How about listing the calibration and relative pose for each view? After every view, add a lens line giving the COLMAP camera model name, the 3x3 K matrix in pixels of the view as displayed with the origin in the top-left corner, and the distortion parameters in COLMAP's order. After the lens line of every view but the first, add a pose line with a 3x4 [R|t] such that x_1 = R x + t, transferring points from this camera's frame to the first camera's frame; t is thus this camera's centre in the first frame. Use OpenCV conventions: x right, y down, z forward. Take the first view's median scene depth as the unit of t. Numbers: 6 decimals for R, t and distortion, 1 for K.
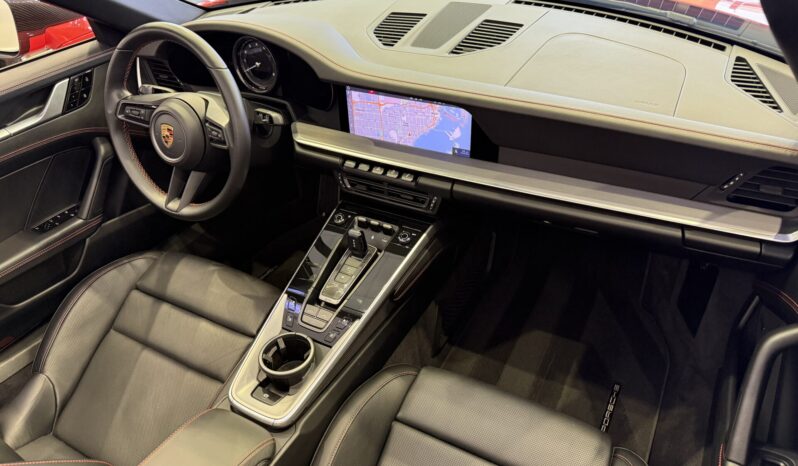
lens RADIAL K [[572.4, 0, 399.0], [0, 572.4, 233.0], [0, 0, 1]] dist [0.125624, -0.214958]
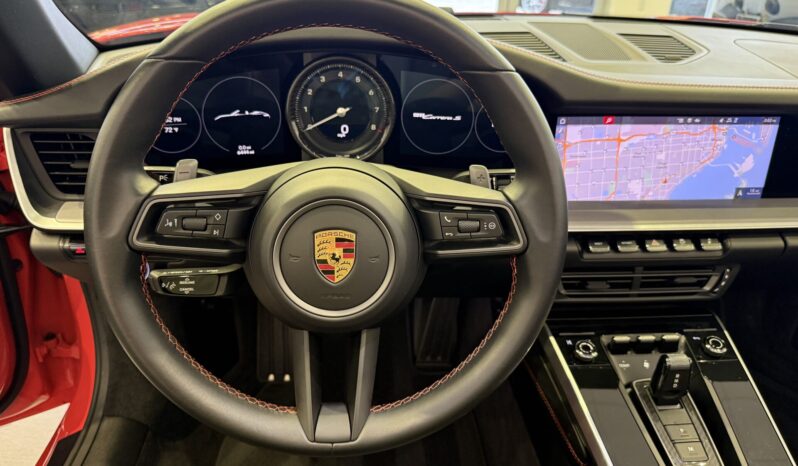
lens RADIAL K [[572.4, 0, 399.0], [0, 572.4, 233.0], [0, 0, 1]] dist [0.125624, -0.214958]
pose [[0.823242, -0.167423, 0.542441, -0.571960], [0.269036, 0.956467, -0.113095, -0.124517], [-0.499892, 0.239041, 0.832447, 0.634807]]
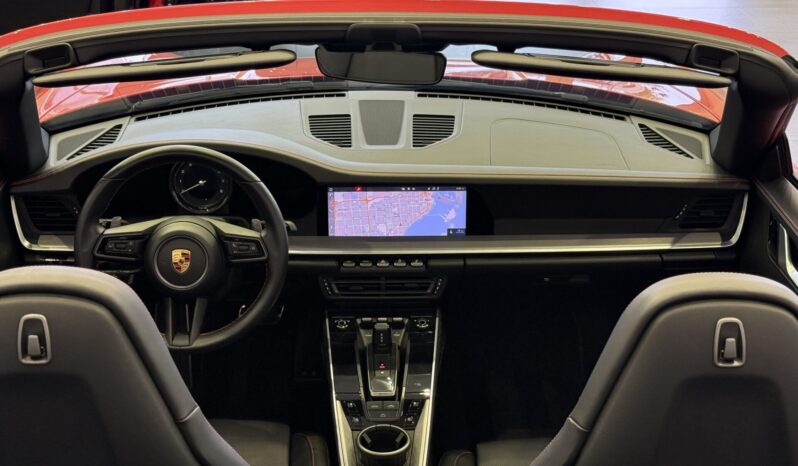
lens RADIAL K [[1221.9, 0, 399.0], [0, 1221.9, 233.0], [0, 0, 1]] dist [0.104800, 0.036126]
pose [[0.857147, -0.136033, 0.496783, -1.059058], [0.252455, 0.951653, -0.174996, 0.219231], [-0.448960, 0.275413, 0.850049, -0.827790]]
